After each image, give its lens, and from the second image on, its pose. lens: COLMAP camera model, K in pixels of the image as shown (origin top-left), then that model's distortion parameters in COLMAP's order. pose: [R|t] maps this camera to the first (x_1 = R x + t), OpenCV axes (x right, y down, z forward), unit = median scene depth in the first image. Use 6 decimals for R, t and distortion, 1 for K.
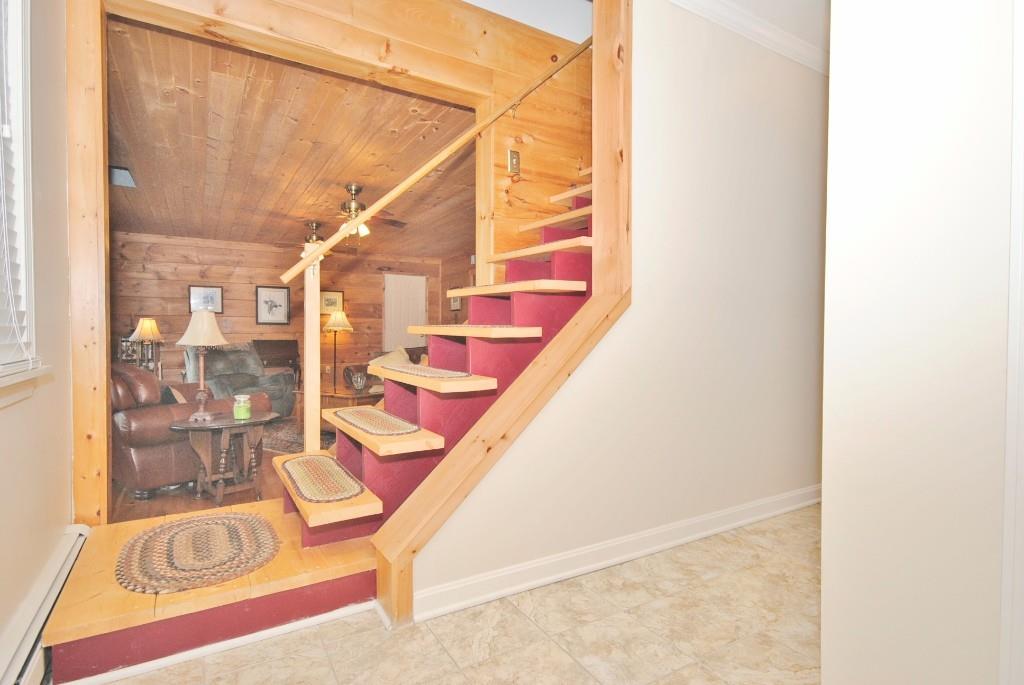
lens RADIAL K [[527.4, 0, 512.3], [0, 527.4, 341.7], [0, 0, 1]] dist [-0.004608, -0.000370]
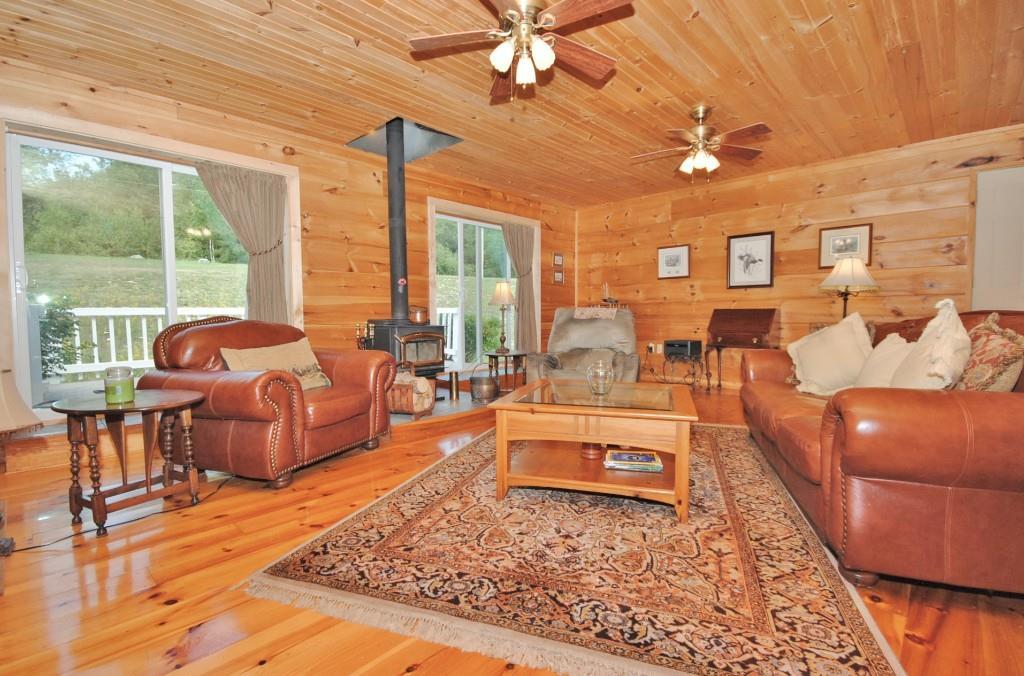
lens RADIAL K [[456.5, 0, 512.5], [0, 456.5, 337.7], [0, 0, 1]] dist [-0.003913, -0.000626]
pose [[0.261958, 0.045750, -0.963994, 0.063802], [-0.011259, 0.998953, 0.044349, 0.011628], [0.965013, -0.000764, 0.262199, 0.525091]]
